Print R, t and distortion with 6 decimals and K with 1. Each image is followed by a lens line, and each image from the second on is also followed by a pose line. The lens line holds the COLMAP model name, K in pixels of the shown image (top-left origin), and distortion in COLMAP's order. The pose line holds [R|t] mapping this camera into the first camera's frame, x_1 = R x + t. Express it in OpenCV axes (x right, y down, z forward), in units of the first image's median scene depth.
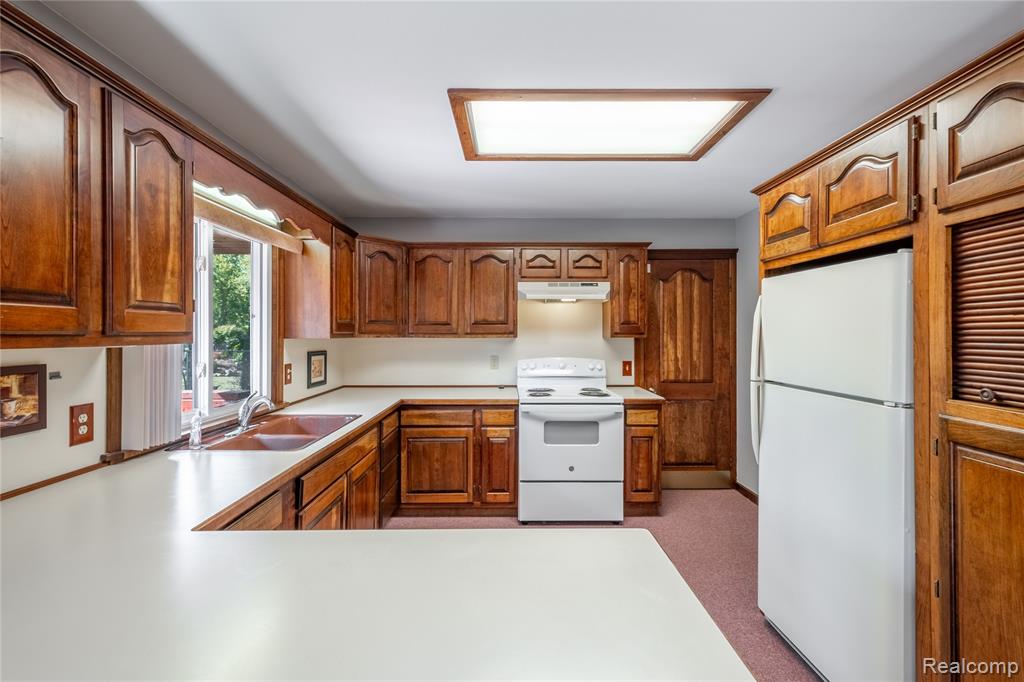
lens RADIAL K [[440.0, 0, 511.5], [0, 440.0, 335.2], [0, 0, 1]] dist [0.002270, 0.000028]
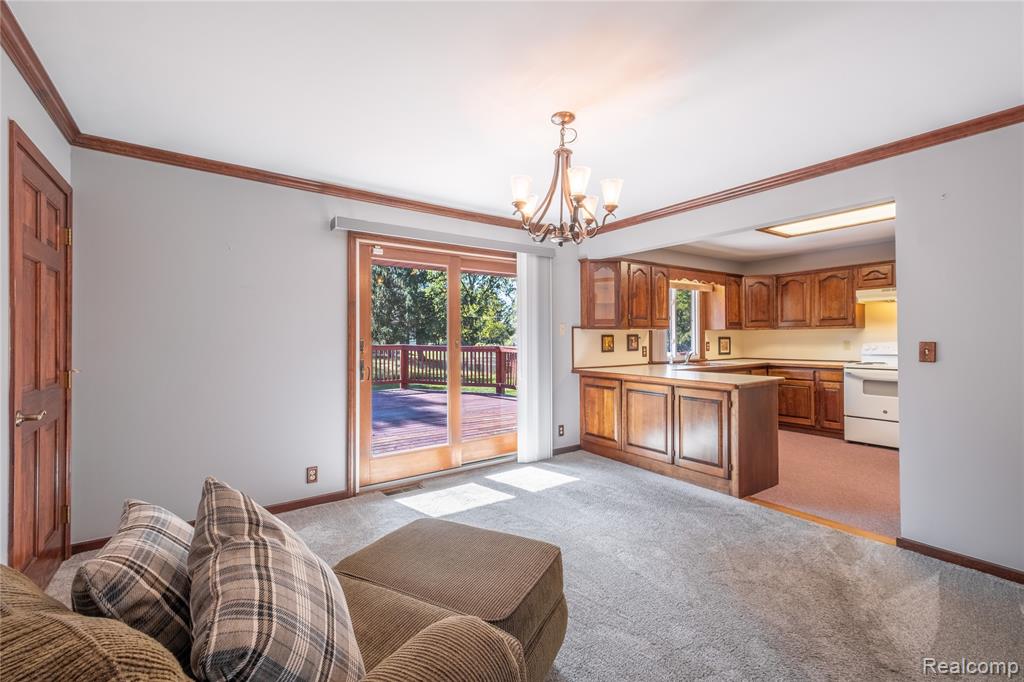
lens RADIAL K [[440.0, 0, 511.5], [0, 440.0, 335.2], [0, 0, 1]] dist [0.002270, 0.000028]
pose [[0.563303, -0.013171, -0.826145, 0.654807], [0.006031, 0.999912, -0.011829, 0.045917], [0.826228, 0.001681, 0.563333, -0.904741]]
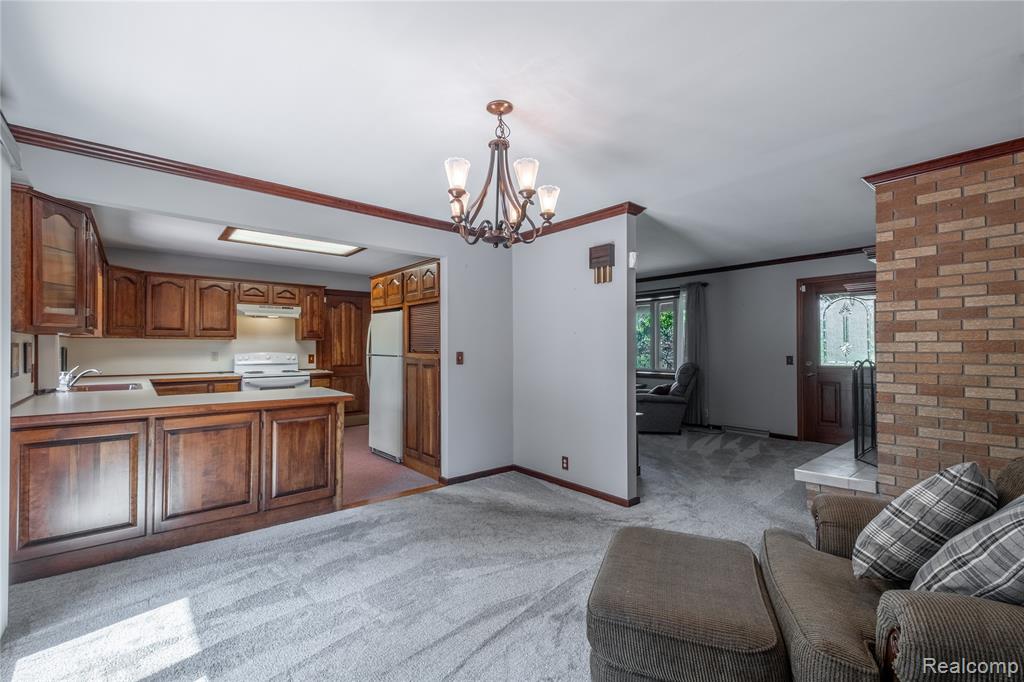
lens RADIAL K [[442.3, 0, 515.3], [0, 442.3, 343.1], [0, 0, 1]] dist [0.020409, -0.000034]
pose [[0.766705, 0.004269, 0.641986, -0.269796], [0.002292, 0.999953, -0.009386, 0.039835], [-0.641996, 0.008668, 0.766659, -0.940719]]
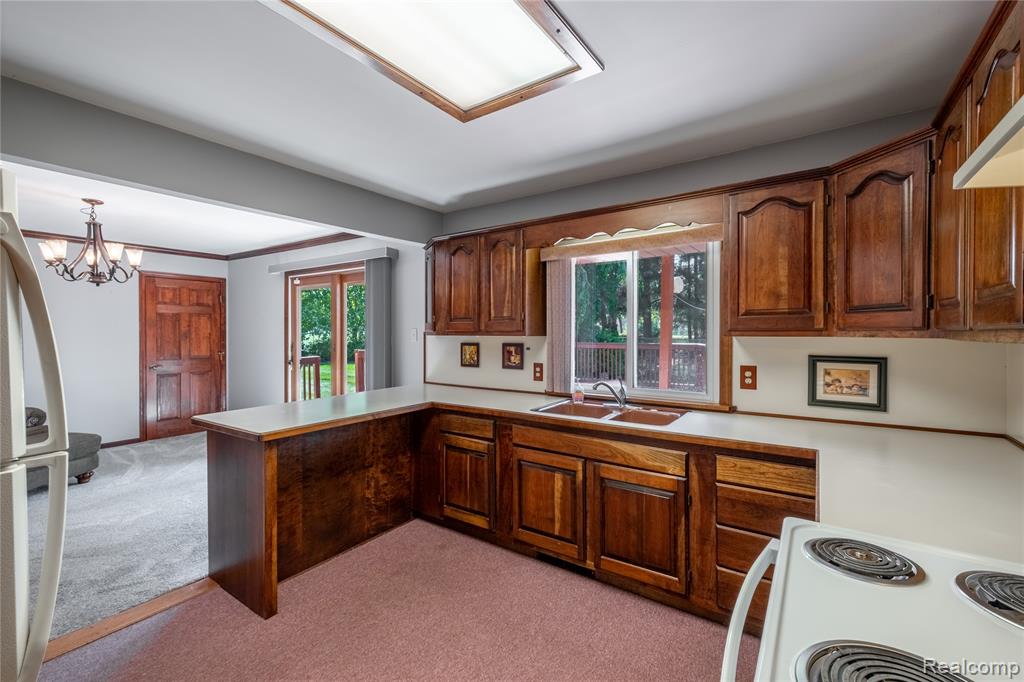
lens RADIAL K [[440.0, 0, 511.5], [0, 440.0, 335.2], [0, 0, 1]] dist [0.002270, 0.000028]
pose [[-0.581957, 0.004224, -0.813209, 0.405103], [-0.002838, 0.999970, 0.007225, 0.000740], [0.813215, 0.006513, -0.581927, 0.982763]]
